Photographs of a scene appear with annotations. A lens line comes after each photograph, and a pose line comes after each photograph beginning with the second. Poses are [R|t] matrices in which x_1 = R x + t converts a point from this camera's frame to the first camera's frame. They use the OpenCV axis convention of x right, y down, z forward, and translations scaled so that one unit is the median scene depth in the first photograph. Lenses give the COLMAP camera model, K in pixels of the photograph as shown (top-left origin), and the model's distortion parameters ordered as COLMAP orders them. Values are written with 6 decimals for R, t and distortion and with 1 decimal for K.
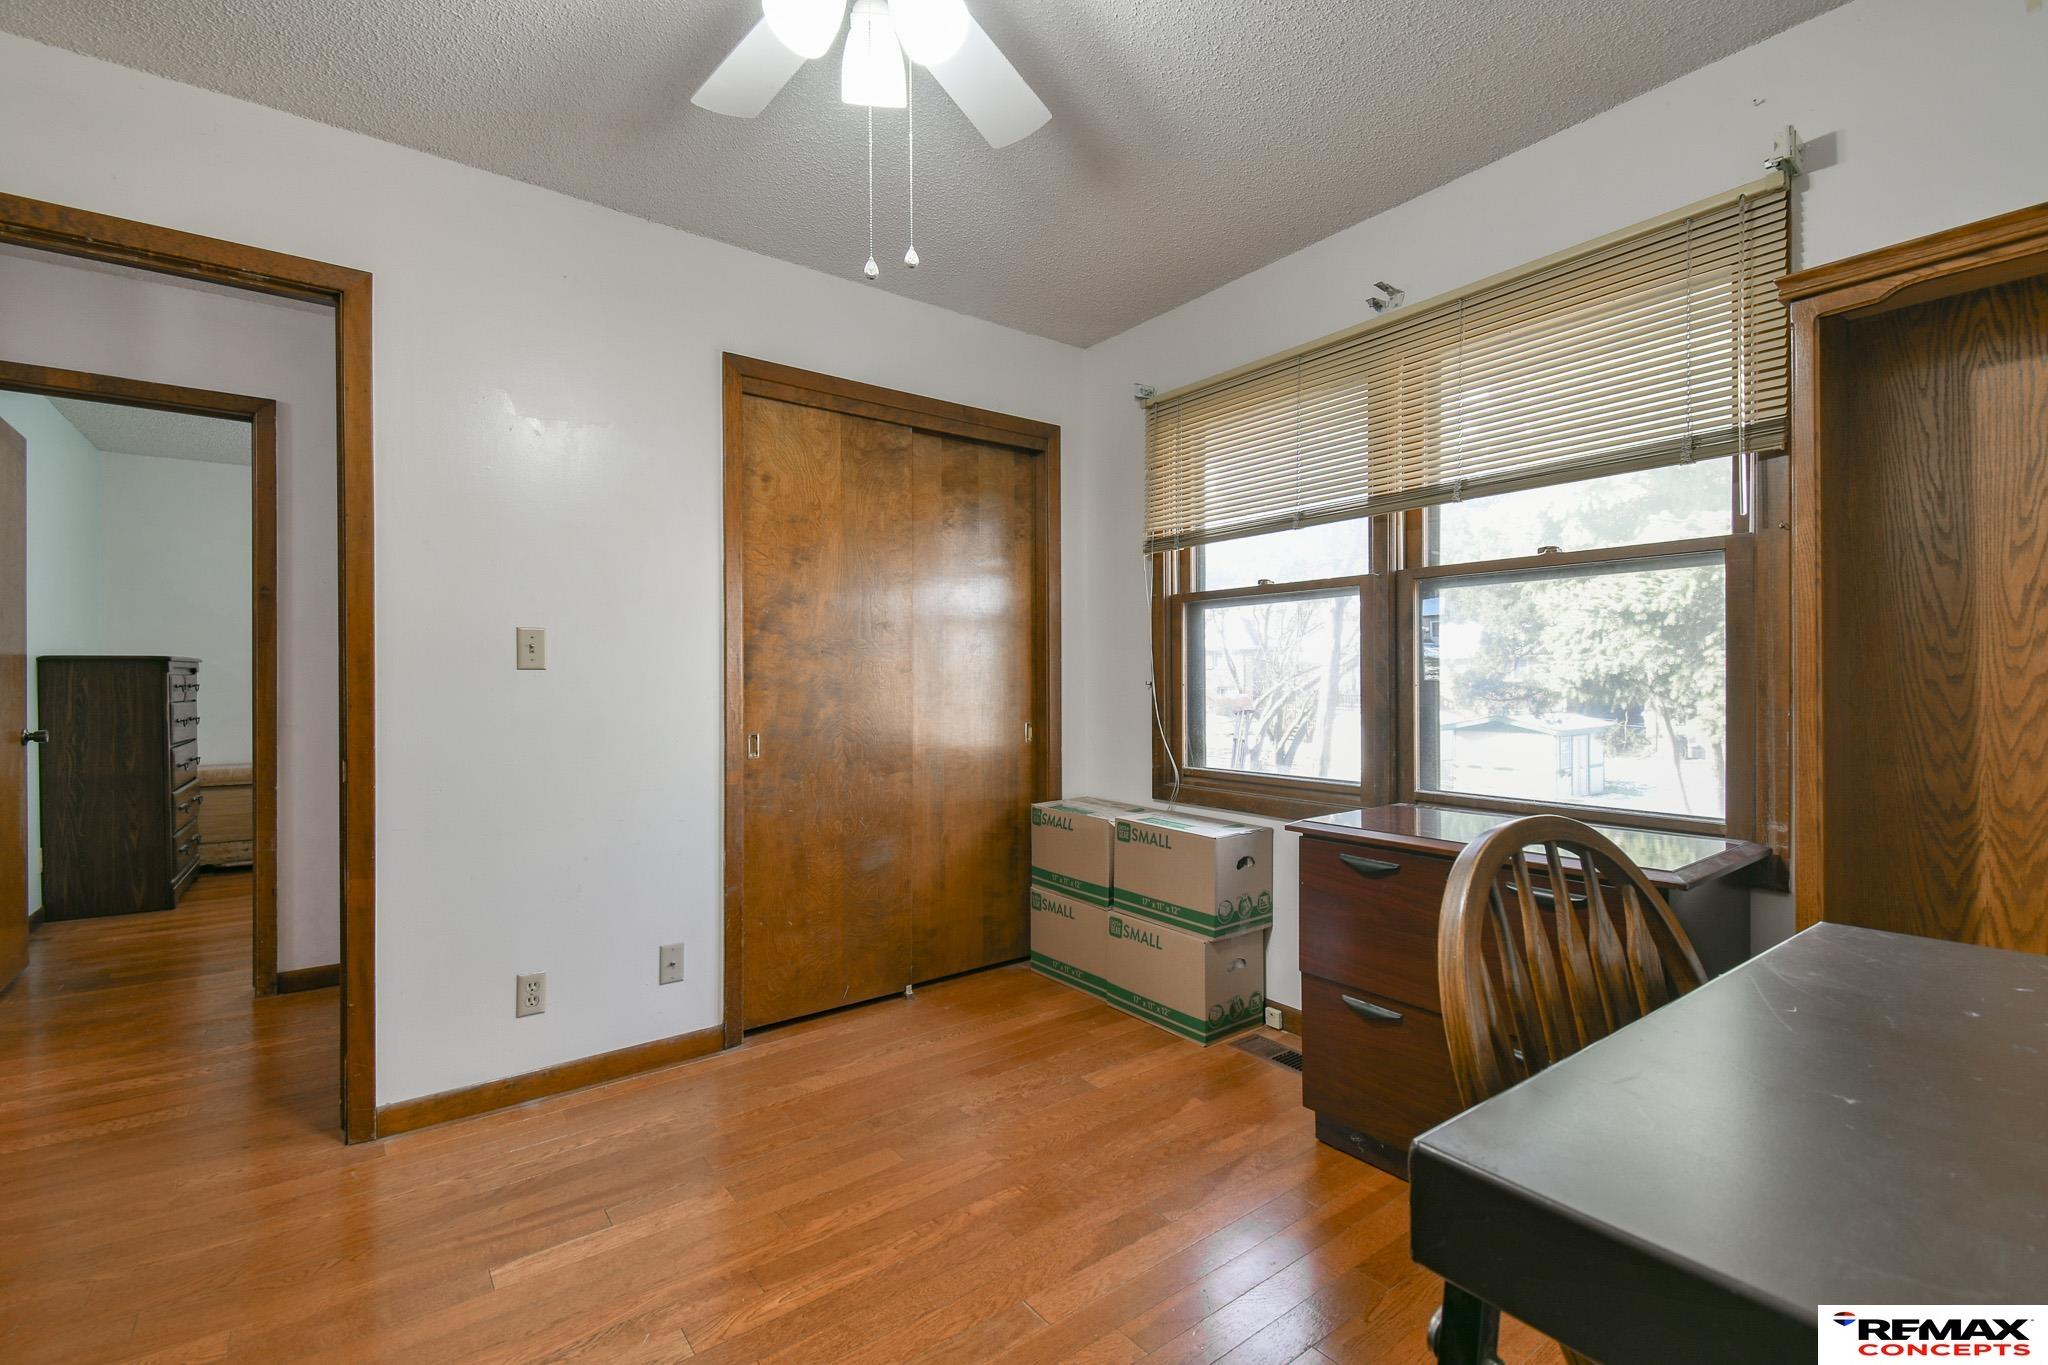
lens RADIAL K [[889.6, 0, 1014.6], [0, 889.6, 673.1], [0, 0, 1]] dist [0.025345, -0.007042]
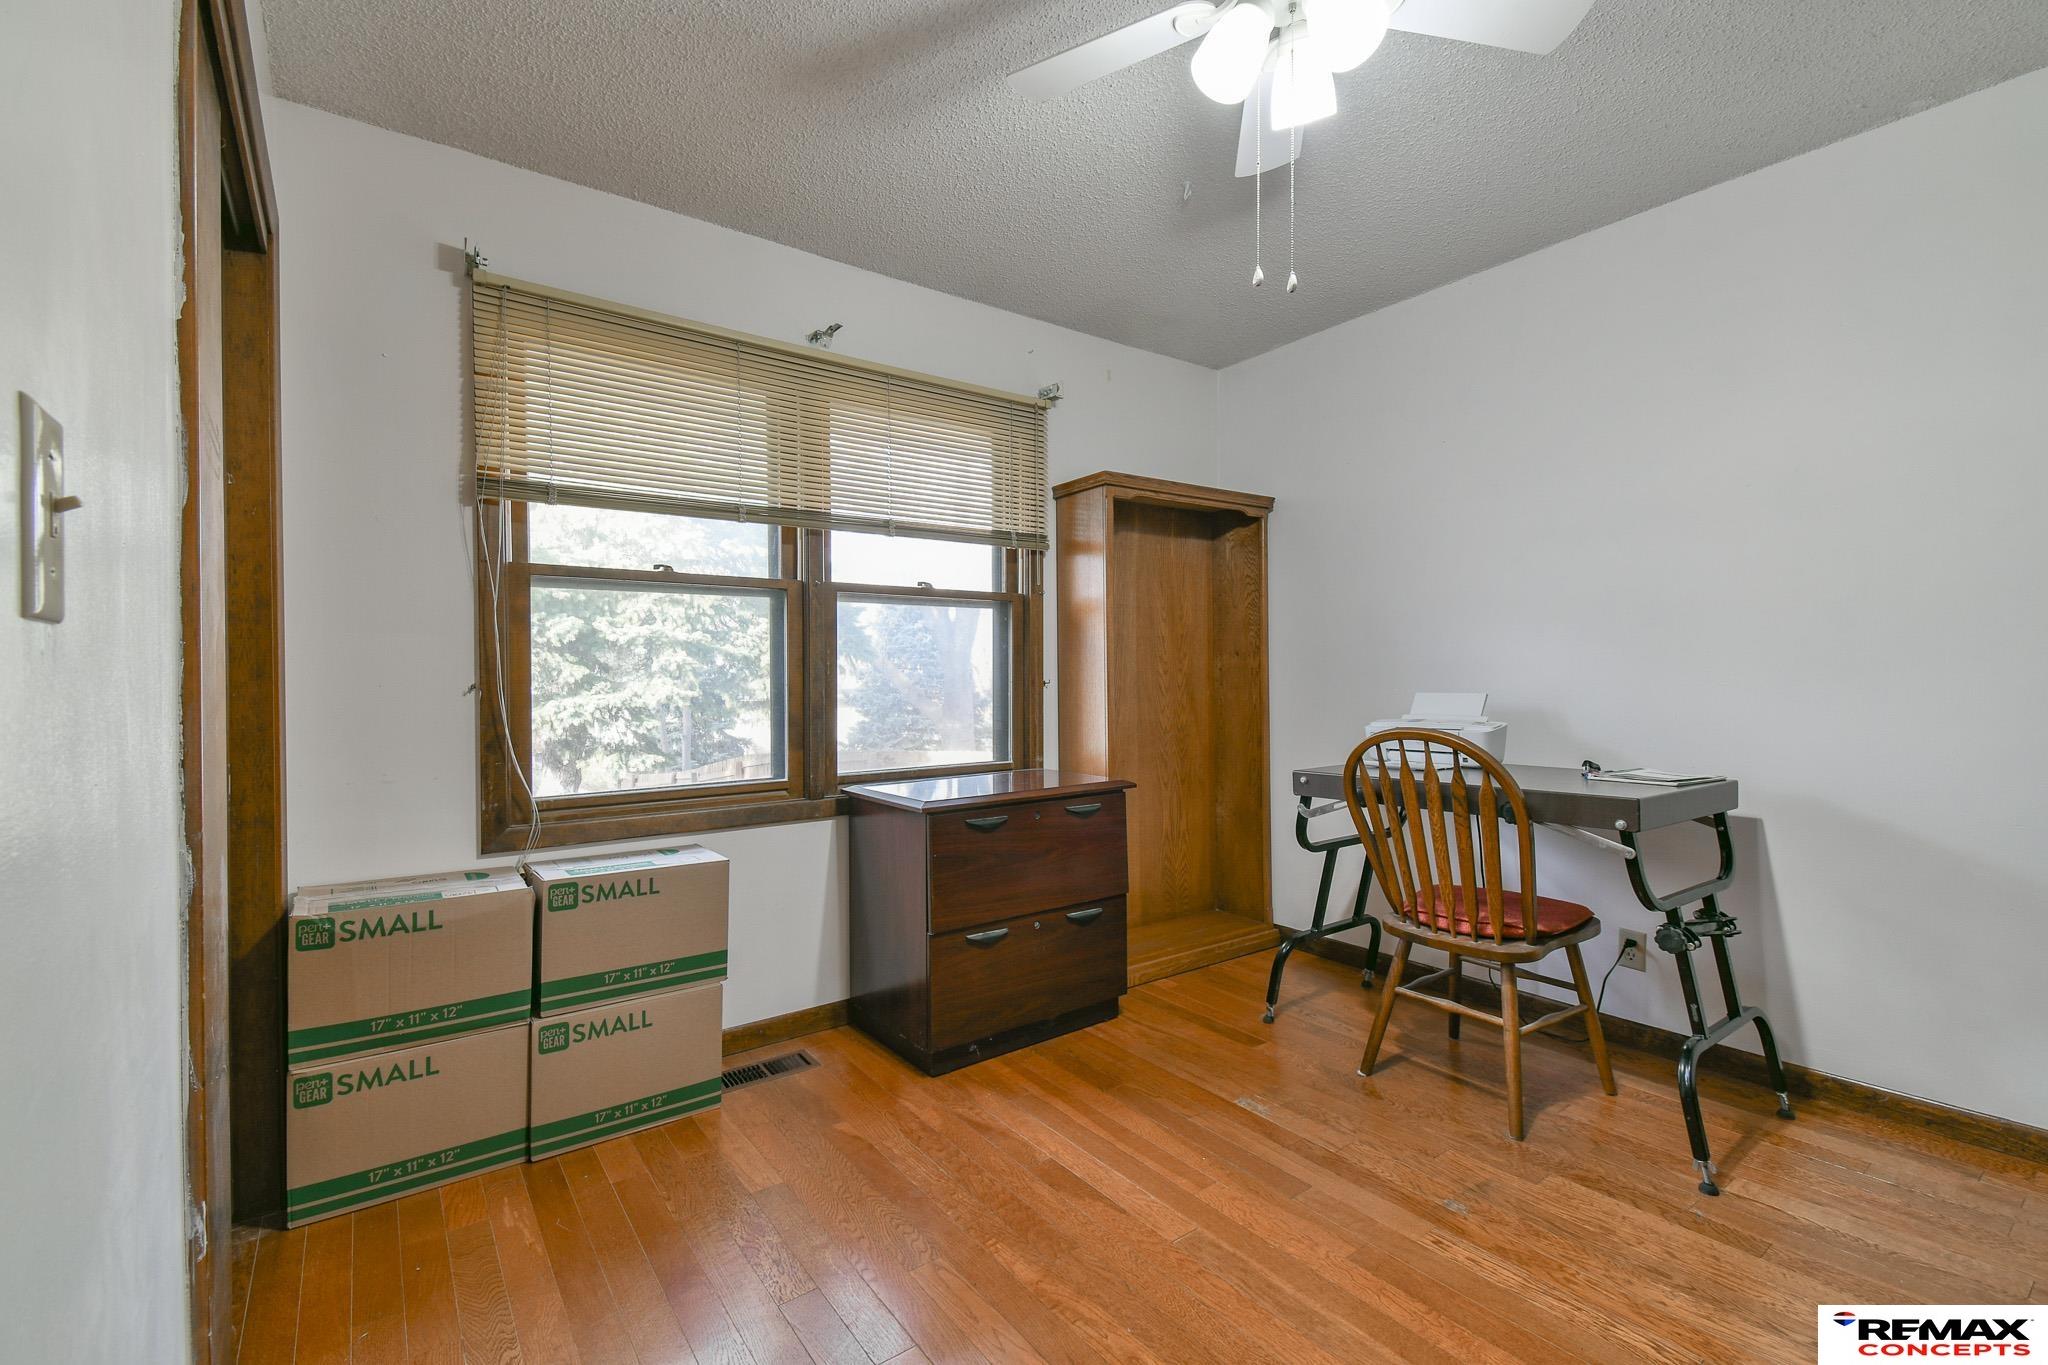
lens RADIAL K [[889.6, 0, 1018.8], [0, 889.6, 687.3], [0, 0, 1]] dist [0.025345, -0.007042]
pose [[0.010365, 0.005286, 0.999932, -0.661515], [0.010042, 0.999935, -0.005391, 0.024746], [-0.999896, 0.010098, 0.010311, 0.722699]]
